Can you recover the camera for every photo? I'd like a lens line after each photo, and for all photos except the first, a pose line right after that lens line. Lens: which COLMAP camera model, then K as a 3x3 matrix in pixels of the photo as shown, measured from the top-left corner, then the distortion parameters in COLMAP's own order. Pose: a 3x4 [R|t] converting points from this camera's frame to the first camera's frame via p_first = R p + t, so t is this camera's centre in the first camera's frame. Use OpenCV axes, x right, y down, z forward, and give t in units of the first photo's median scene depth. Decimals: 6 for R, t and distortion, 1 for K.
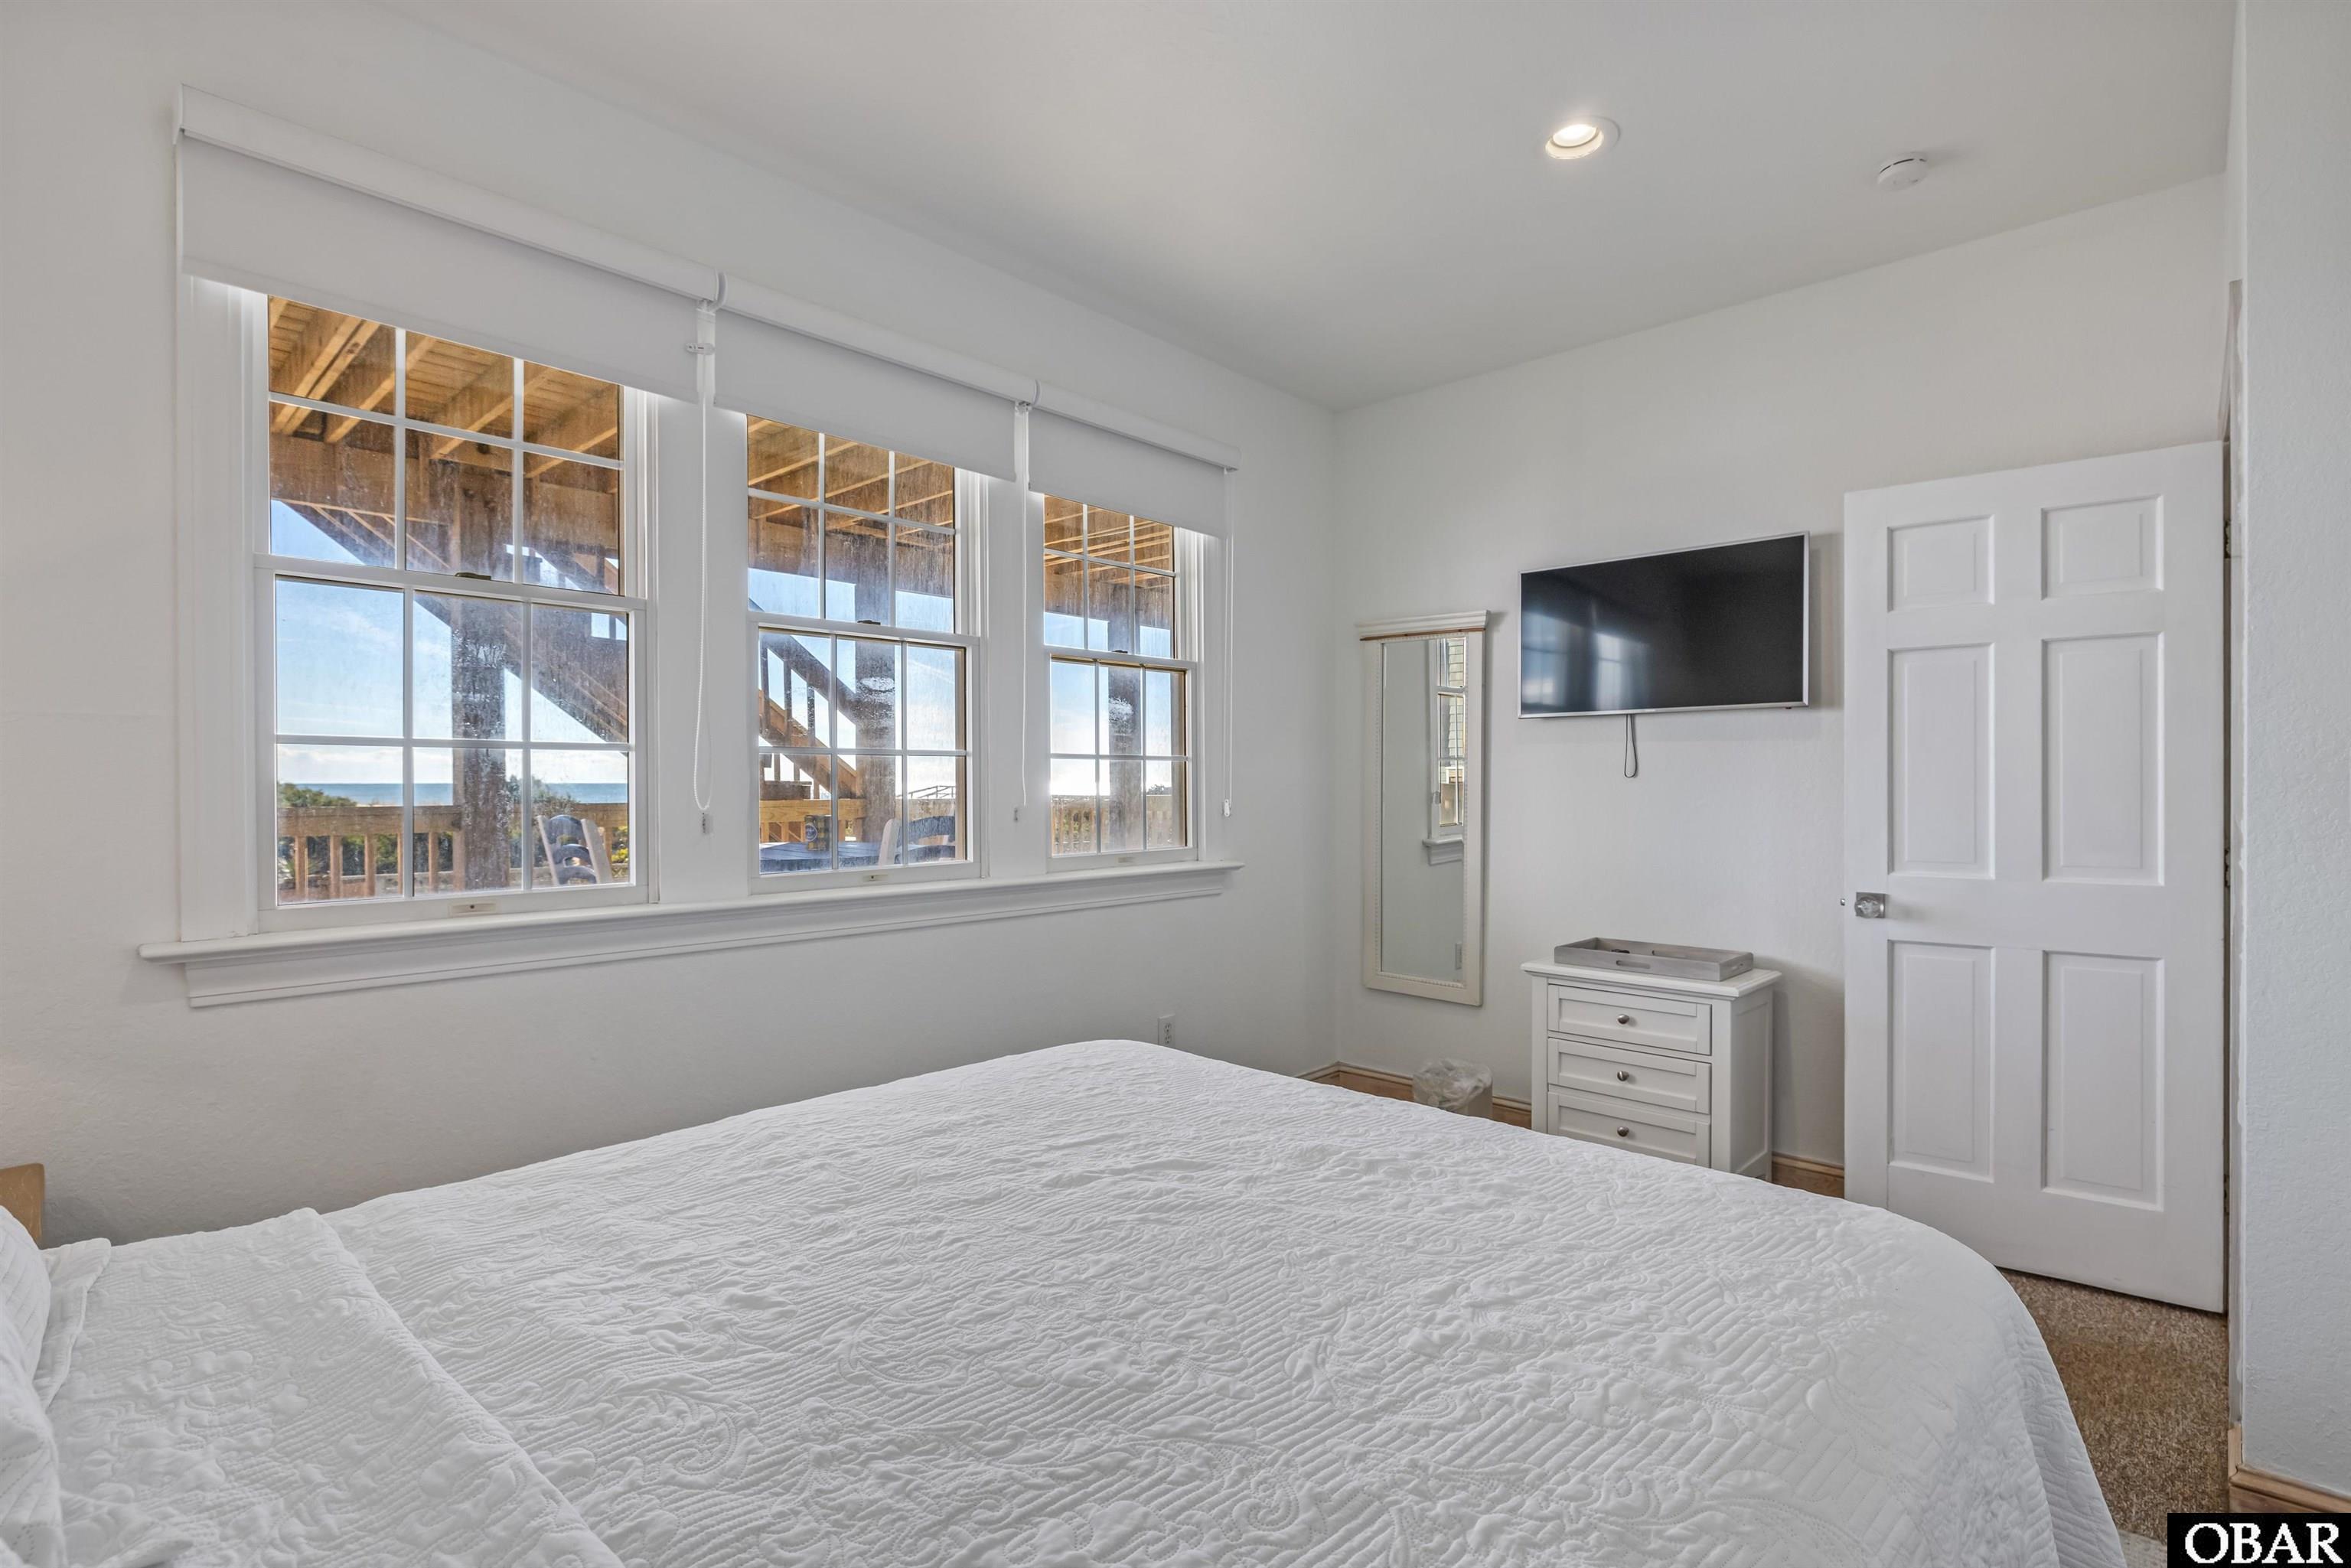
lens RADIAL K [[1100.3, 0, 1175.5], [0, 1100.3, 784.0], [0, 0, 1]] dist [0.000402, -0.000010]
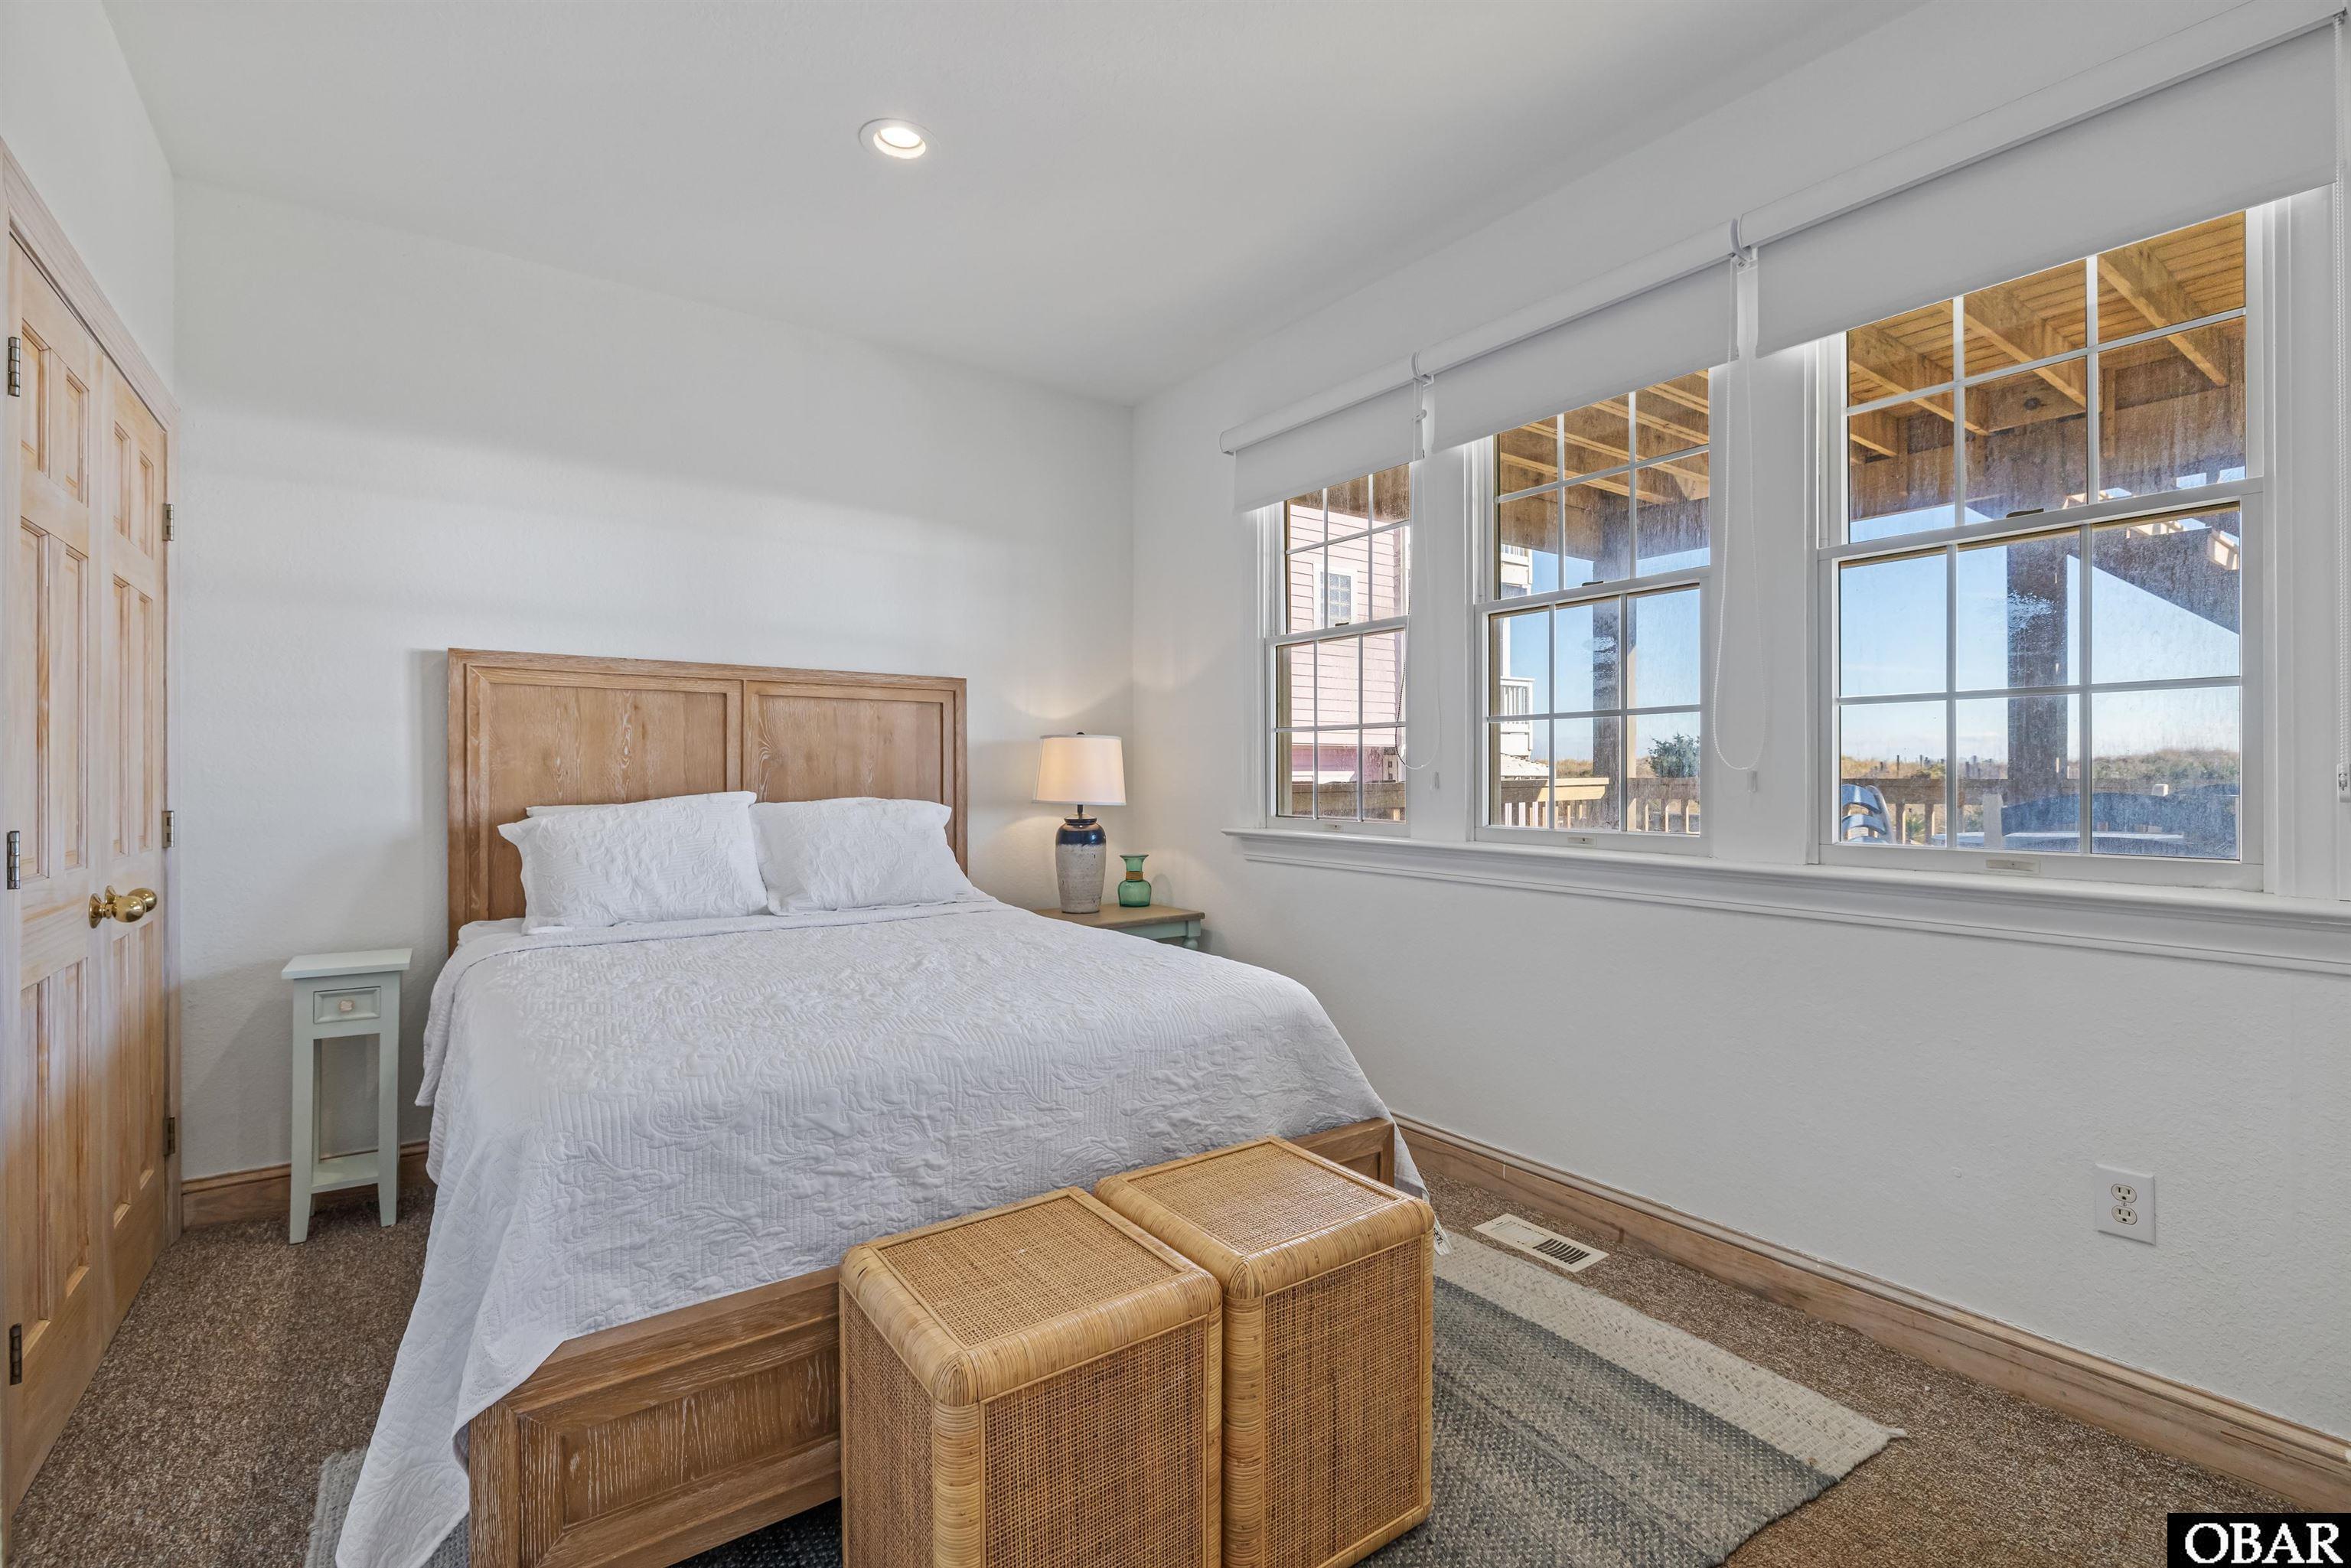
lens RADIAL K [[1037.7, 0, 1175.5], [0, 1037.7, 784.0], [0, 0, 1]] dist [-0.021113, -0.000130]
pose [[-0.208346, 0.033965, -0.977465, 0.506314], [0.028718, 0.999178, 0.028599, -0.003052], [0.977634, -0.022112, -0.209150, 0.574439]]
